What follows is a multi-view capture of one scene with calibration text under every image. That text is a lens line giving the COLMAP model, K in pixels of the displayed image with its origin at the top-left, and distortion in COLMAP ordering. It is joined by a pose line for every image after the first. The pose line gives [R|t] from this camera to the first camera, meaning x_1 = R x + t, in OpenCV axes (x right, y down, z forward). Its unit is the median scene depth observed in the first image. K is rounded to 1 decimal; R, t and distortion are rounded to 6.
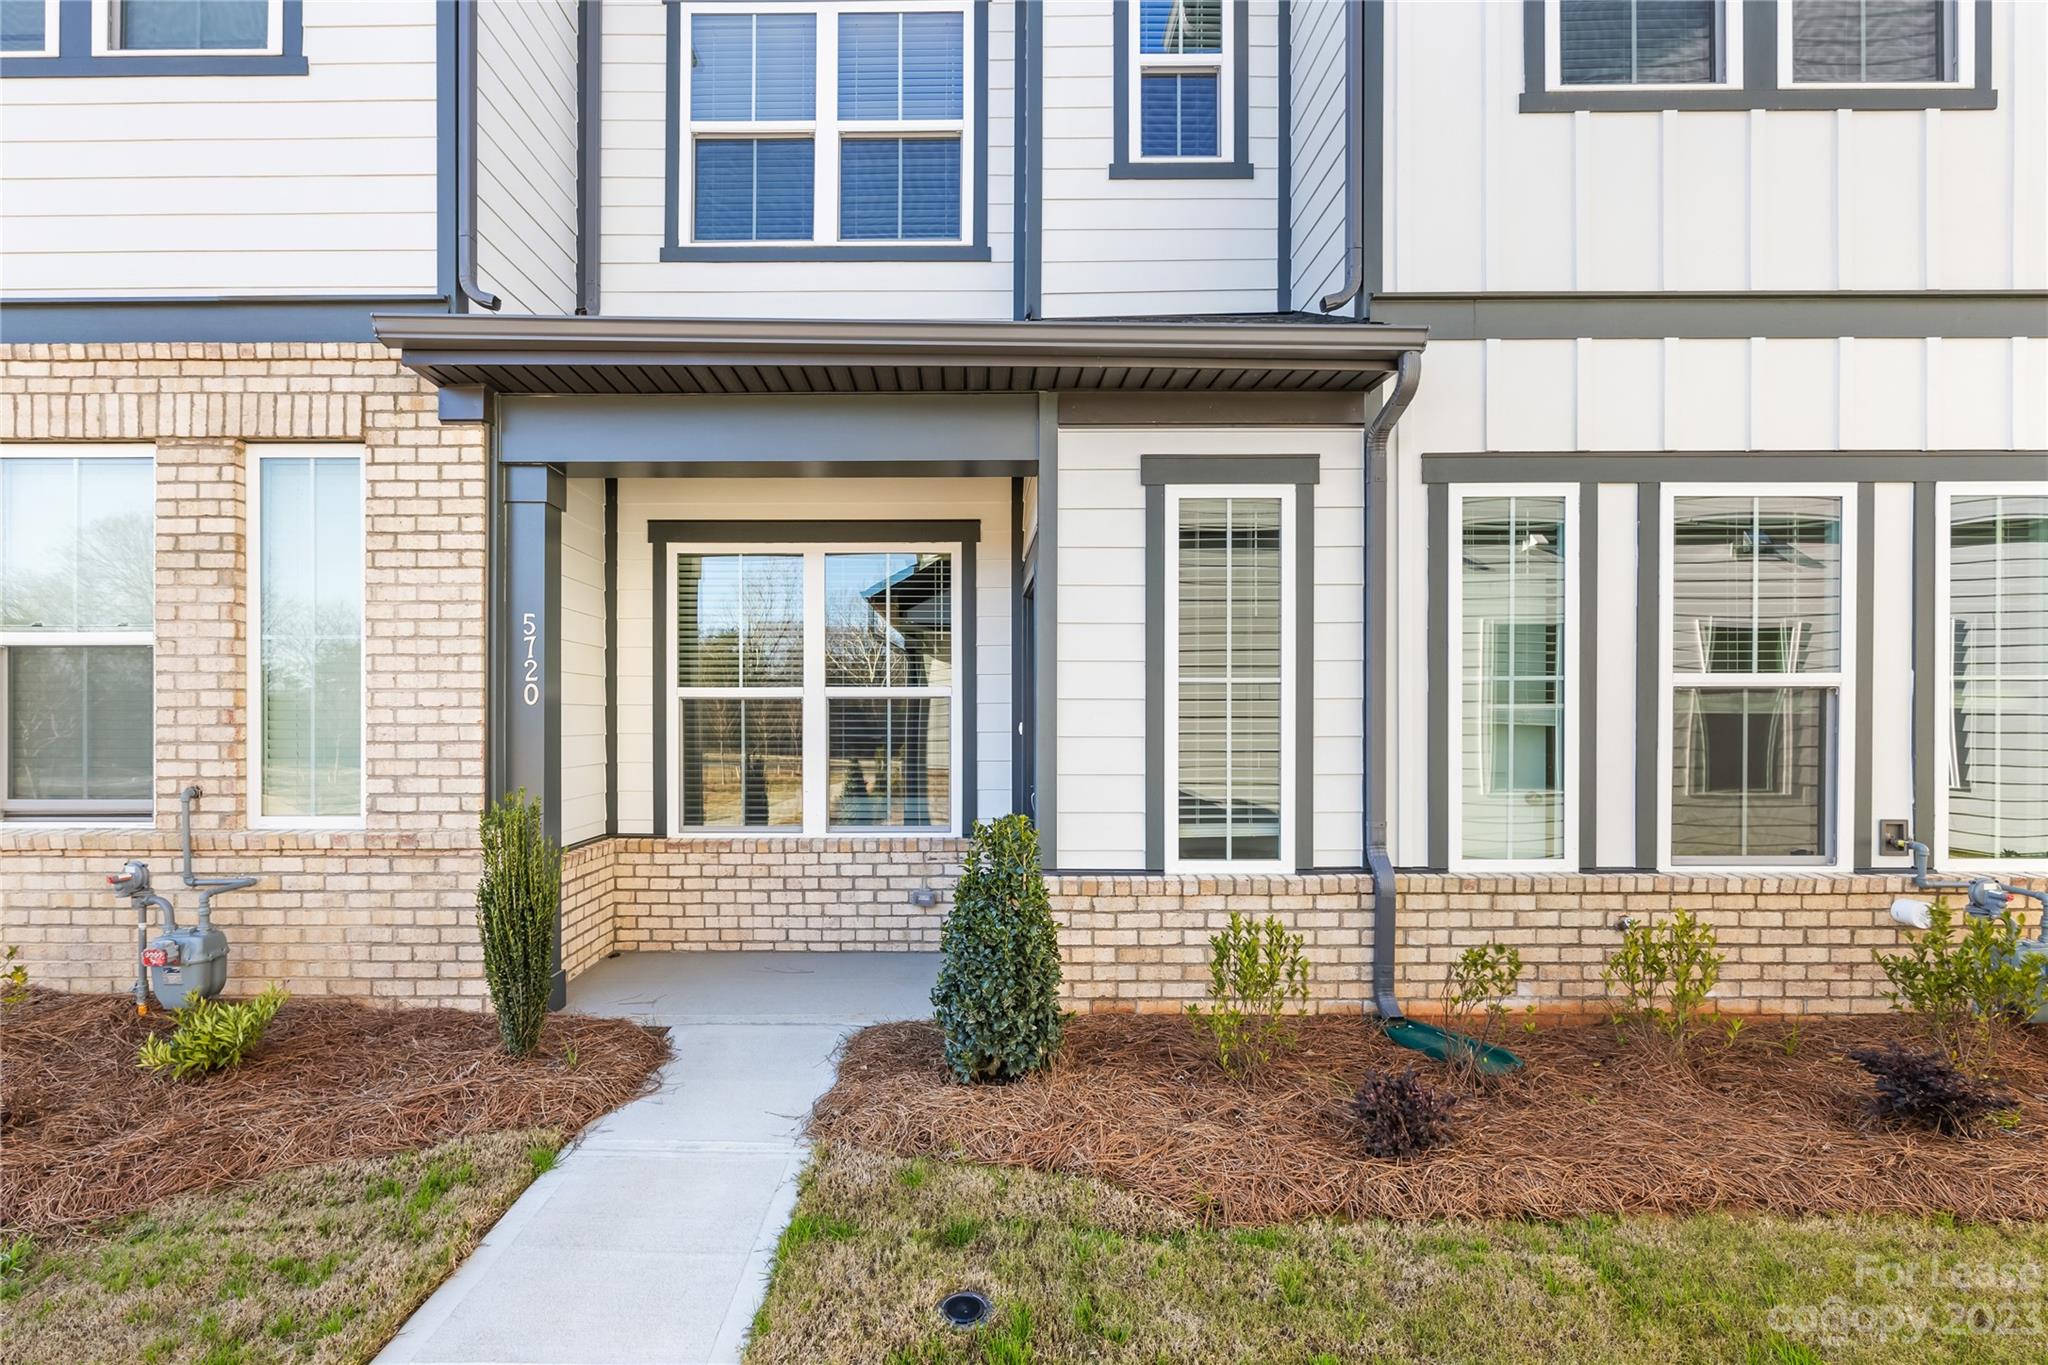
lens RADIAL K [[889.7, 0, 1018.7], [0, 889.7, 719.1], [0, 0, 1]] dist [-0.000723, -0.000741]
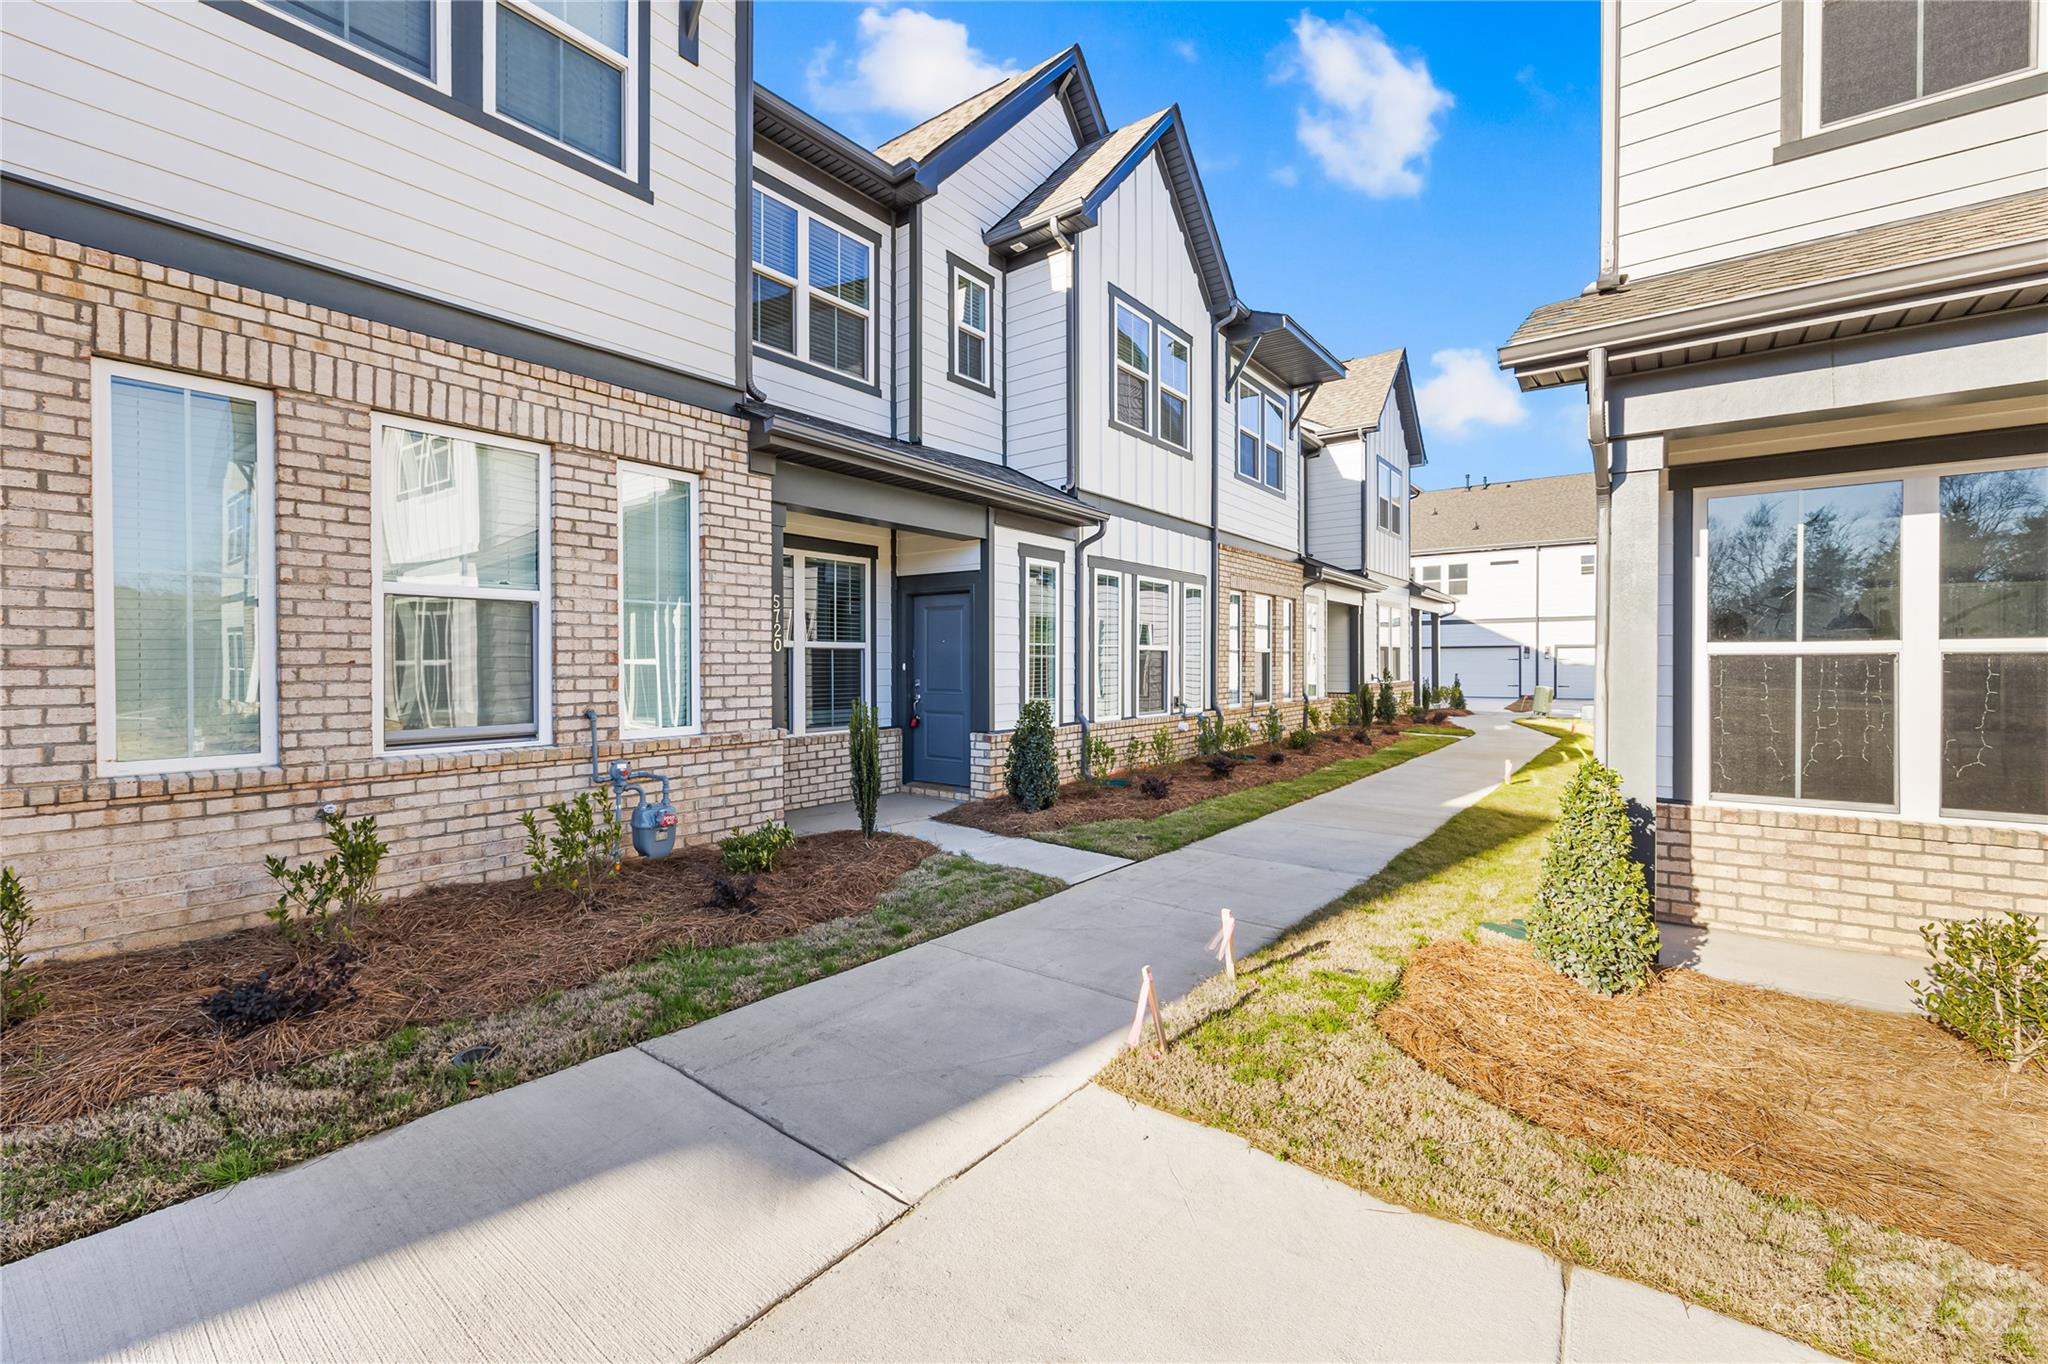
lens RADIAL K [[833.6, 0, 1033.3], [0, 833.6, 667.2], [0, 0, 1]] dist [-0.001034, -0.000239]
pose [[0.604173, -0.003498, 0.796845, -1.521664], [0.001758, 0.999994, 0.003058, 0.008702], [-0.796851, -0.000447, 0.604176, -0.291401]]
